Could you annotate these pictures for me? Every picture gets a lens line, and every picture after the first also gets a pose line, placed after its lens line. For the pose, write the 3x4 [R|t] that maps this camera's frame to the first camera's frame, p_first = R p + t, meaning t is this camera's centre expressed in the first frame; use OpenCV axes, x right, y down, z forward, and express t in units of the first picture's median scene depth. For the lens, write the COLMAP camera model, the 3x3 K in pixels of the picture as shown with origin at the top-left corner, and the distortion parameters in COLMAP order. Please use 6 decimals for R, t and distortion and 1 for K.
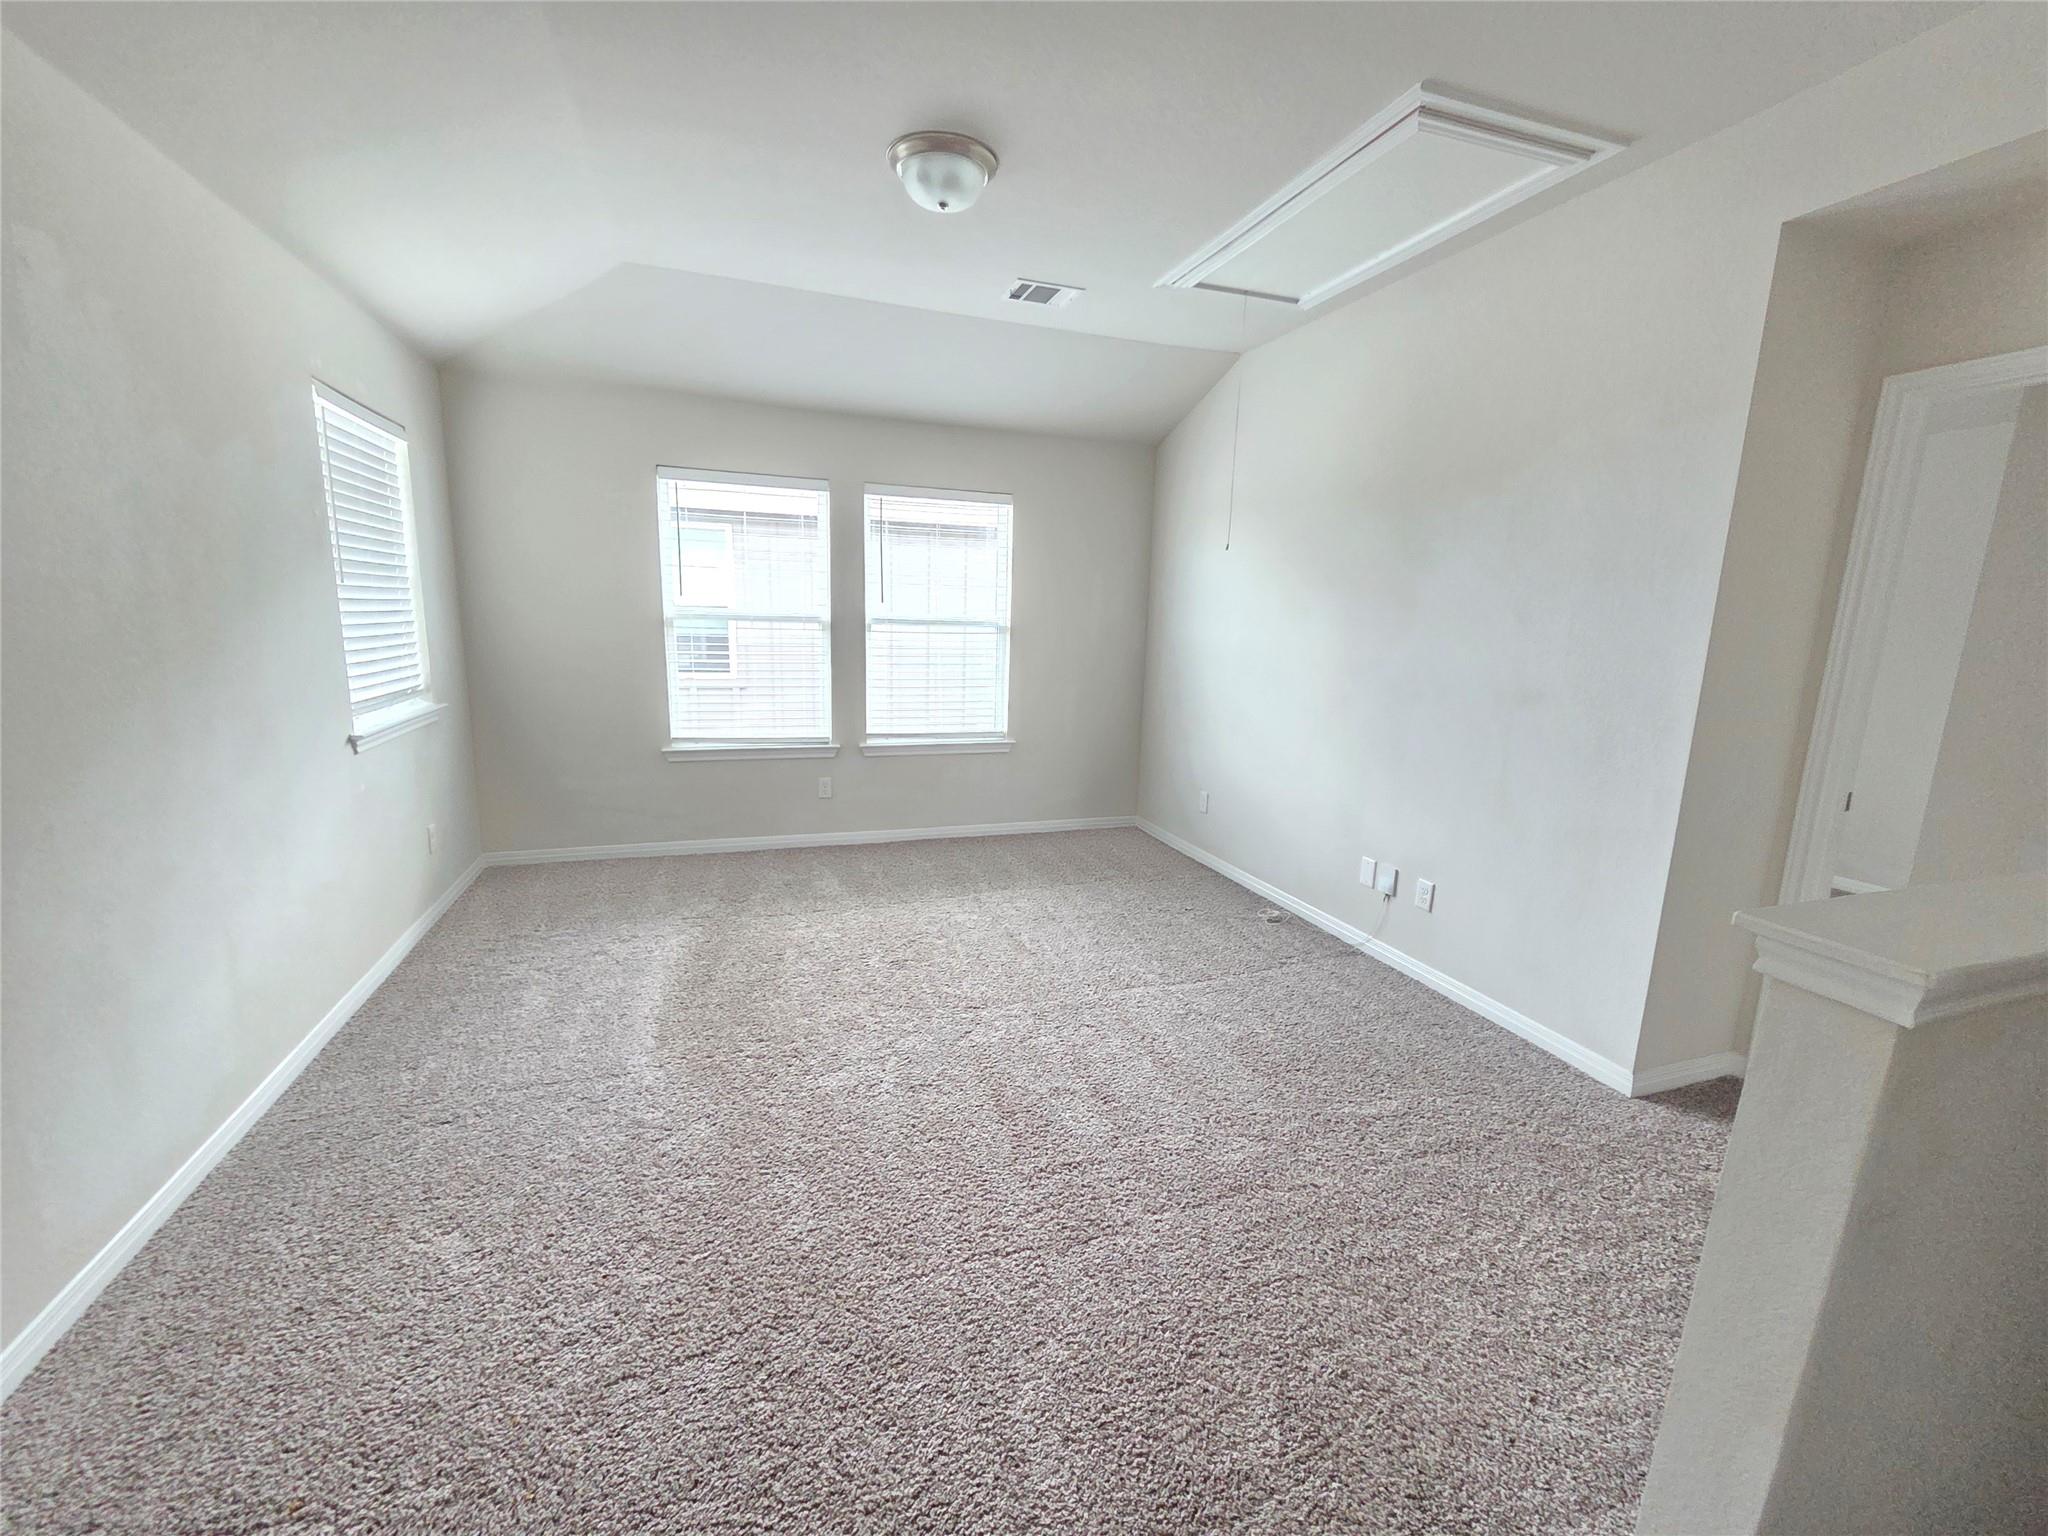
lens RADIAL K [[841.3, 0, 1020.2], [0, 841.3, 770.5], [0, 0, 1]] dist [-0.002058, 0.000733]
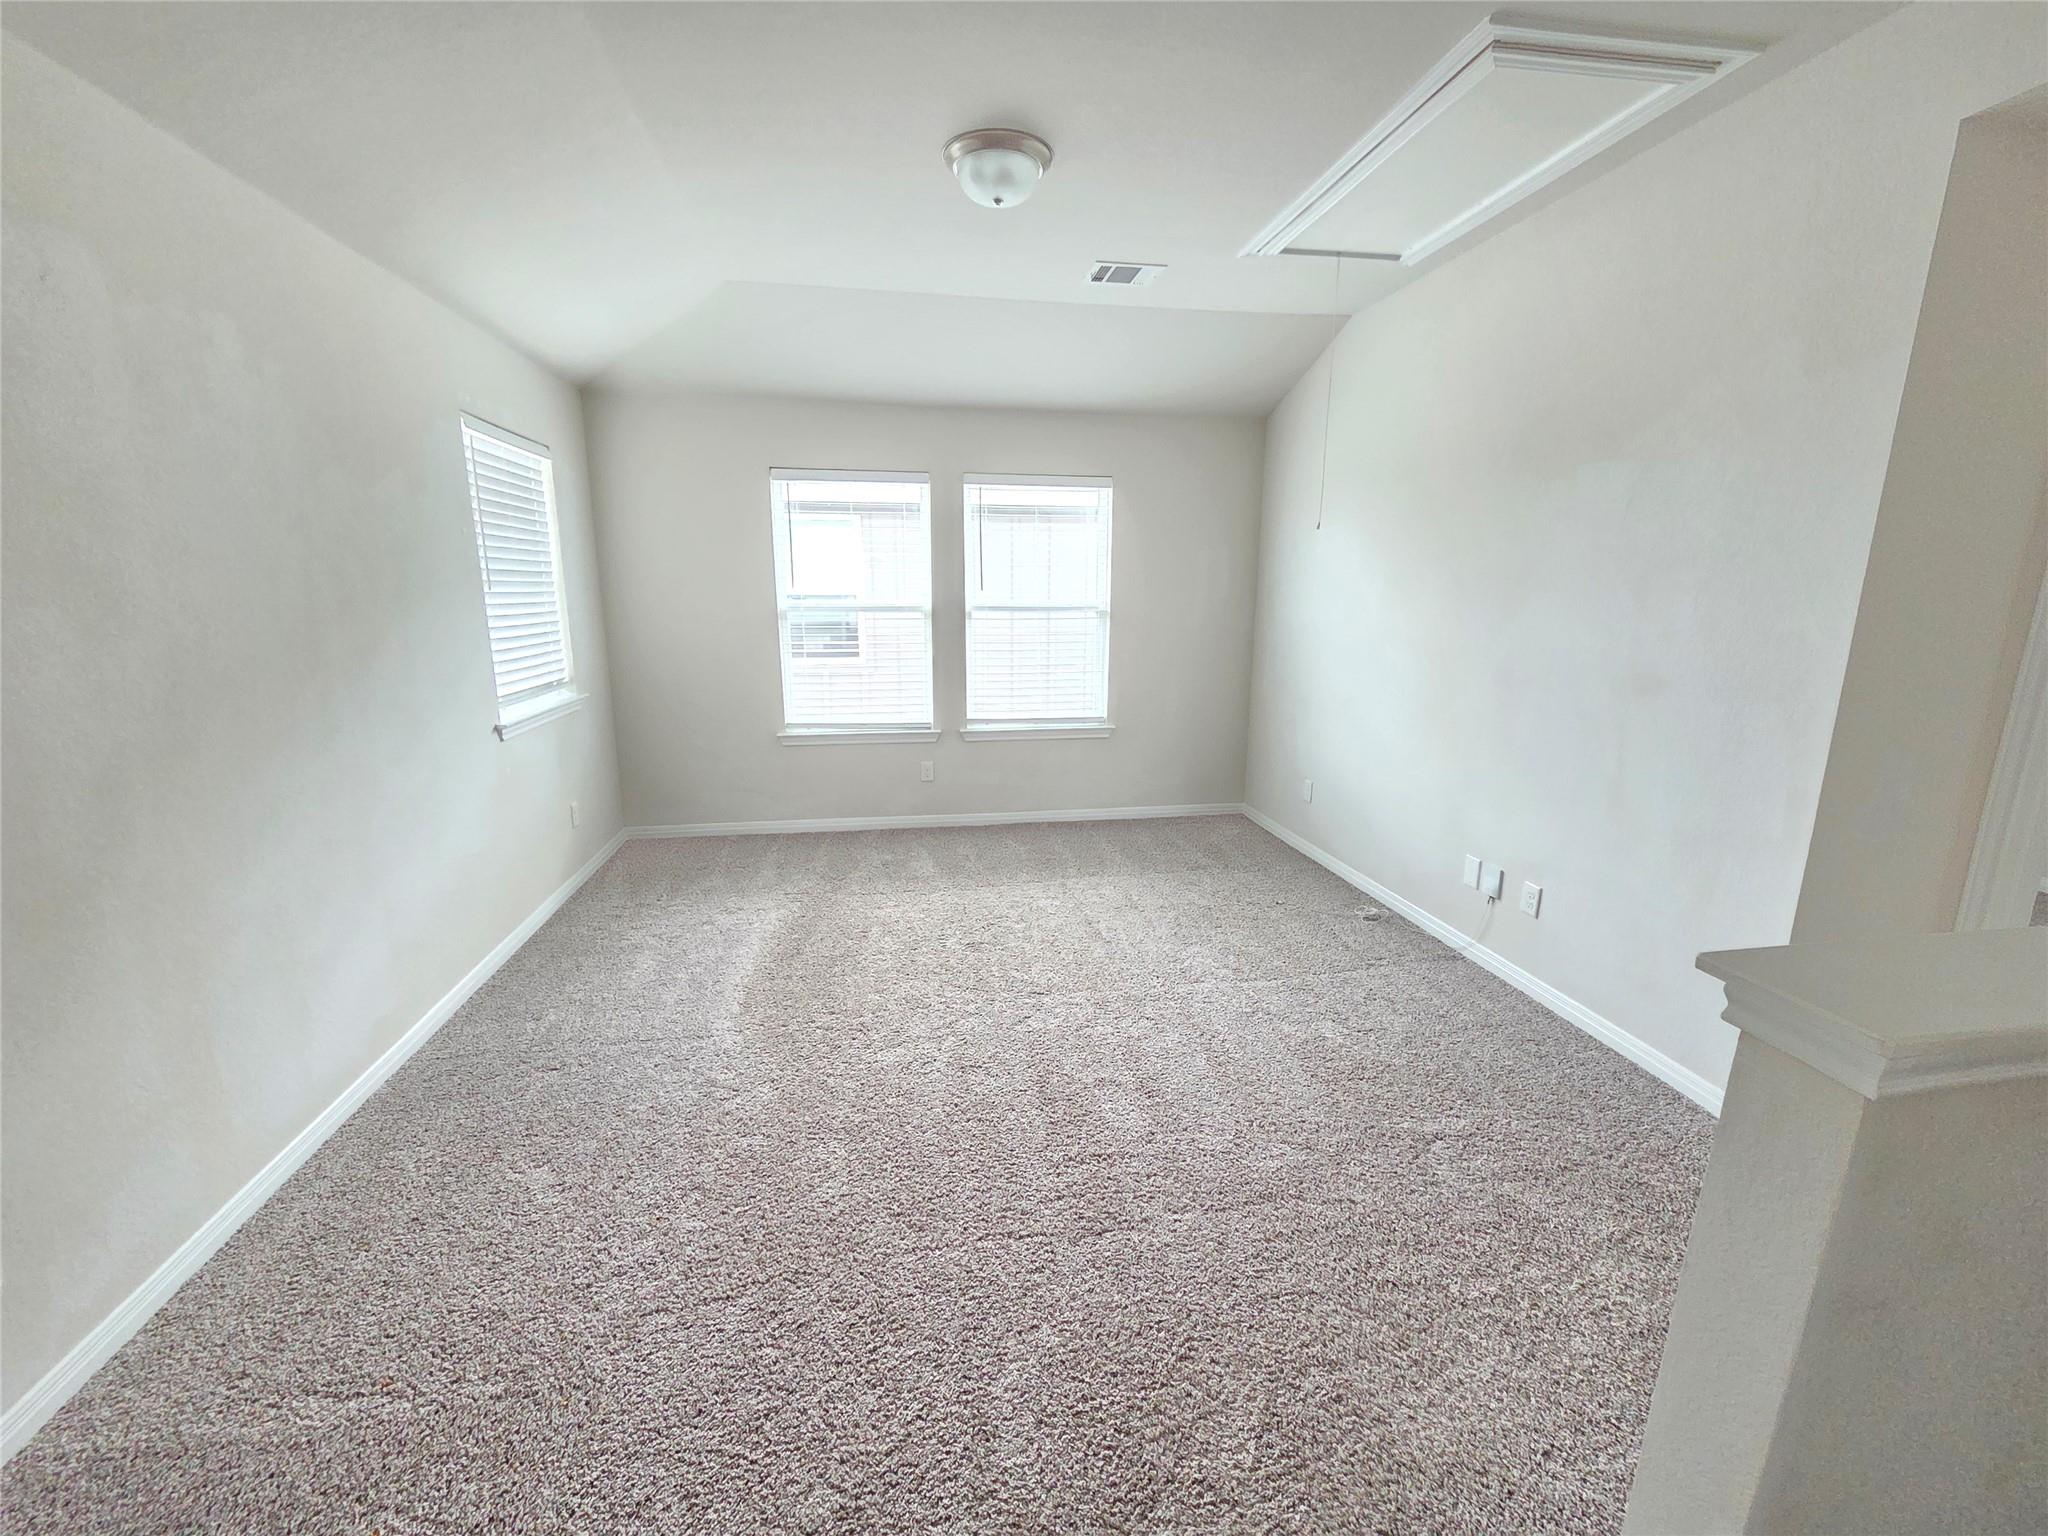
lens RADIAL K [[841.3, 0, 1015.6], [0, 841.3, 768.4], [0, 0, 1]] dist [-0.002058, 0.000733]
pose [[0.984731, 0.011272, -0.173719, 0.110792], [-0.007180, 0.999682, 0.024167, -0.017999], [0.173936, -0.022550, 0.984499, -0.002084]]
